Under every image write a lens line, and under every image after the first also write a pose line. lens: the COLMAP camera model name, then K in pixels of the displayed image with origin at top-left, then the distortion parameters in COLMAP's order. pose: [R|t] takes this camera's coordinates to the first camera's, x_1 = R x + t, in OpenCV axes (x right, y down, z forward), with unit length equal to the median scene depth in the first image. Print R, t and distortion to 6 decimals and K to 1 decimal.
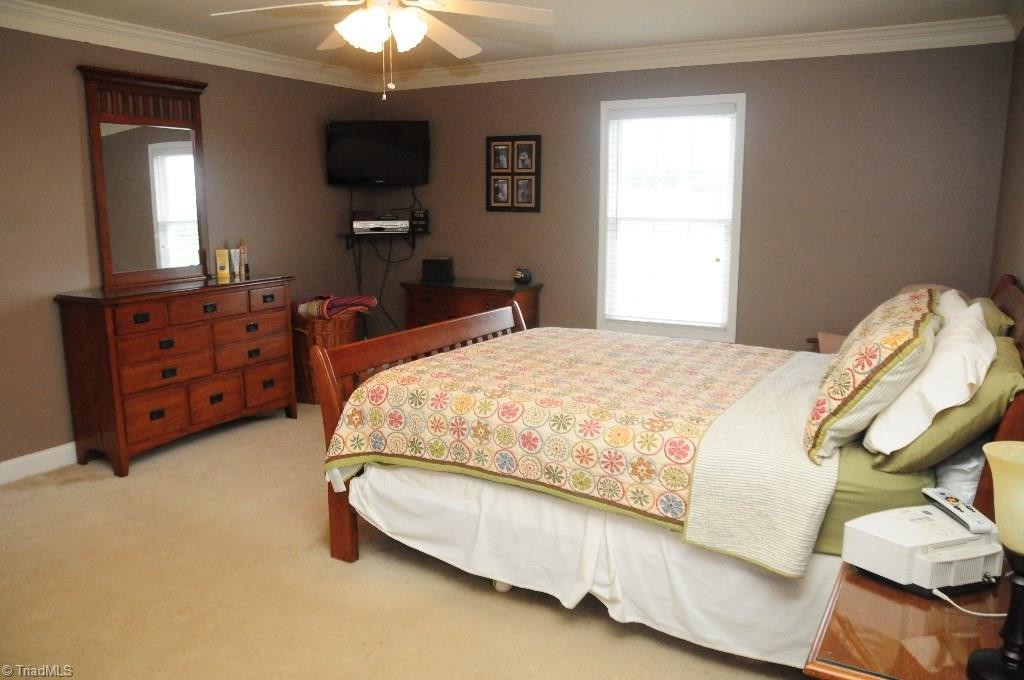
lens RADIAL K [[758.9, 0, 501.4], [0, 758.9, 346.1], [0, 0, 1]] dist [-0.128050, 0.081932]
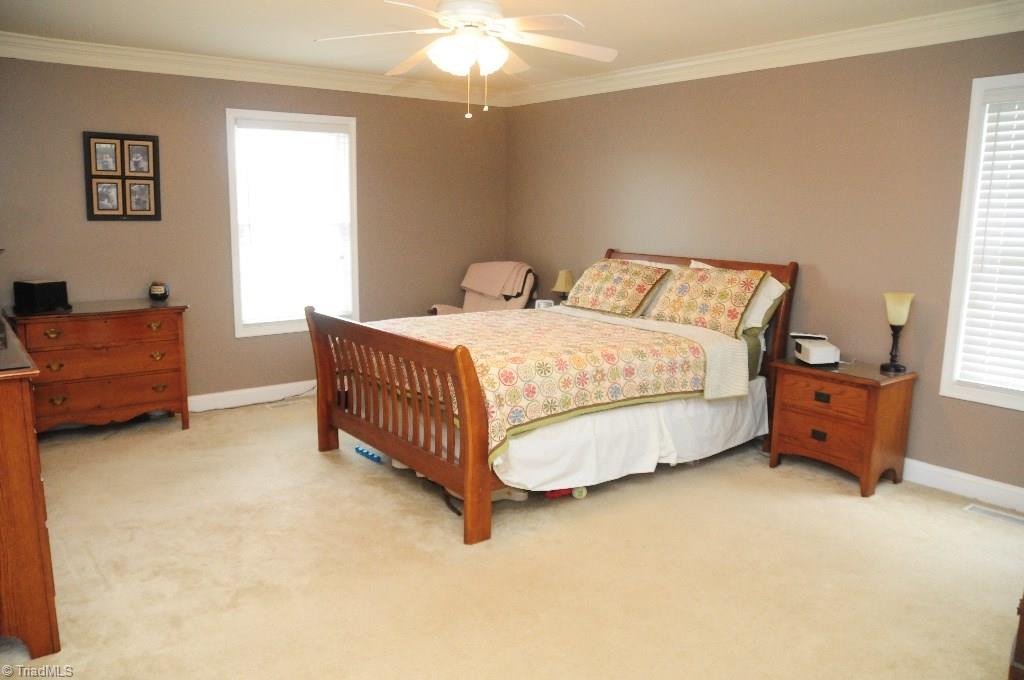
lens RADIAL K [[758.9, 0, 501.4], [0, 758.9, 346.1], [0, 0, 1]] dist [-0.128050, 0.081932]
pose [[0.384154, -0.158293, 0.909598, -0.677924], [0.162038, 0.981461, 0.102365, -0.056558], [-0.908939, 0.108066, 0.402682, 0.301829]]
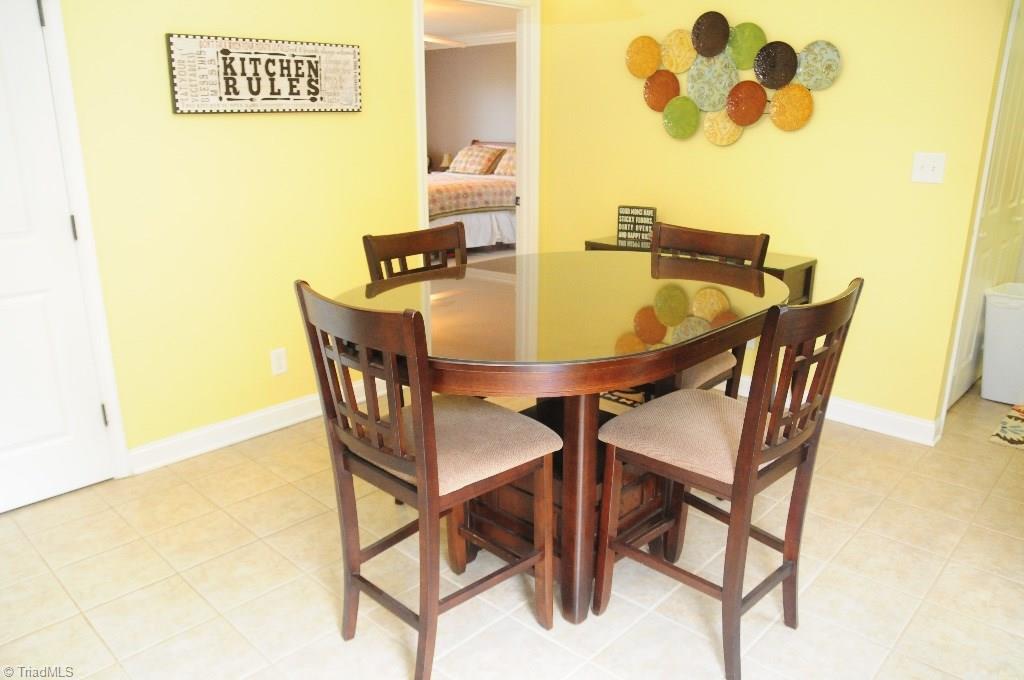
lens RADIAL K [[758.9, 0, 501.4], [0, 758.9, 346.1], [0, 0, 1]] dist [-0.128050, 0.081932]
pose [[0.237103, -0.282977, 0.929358, -1.462202], [0.179460, 0.952931, 0.244370, -0.011626], [-0.954765, 0.108842, 0.276726, 0.057050]]
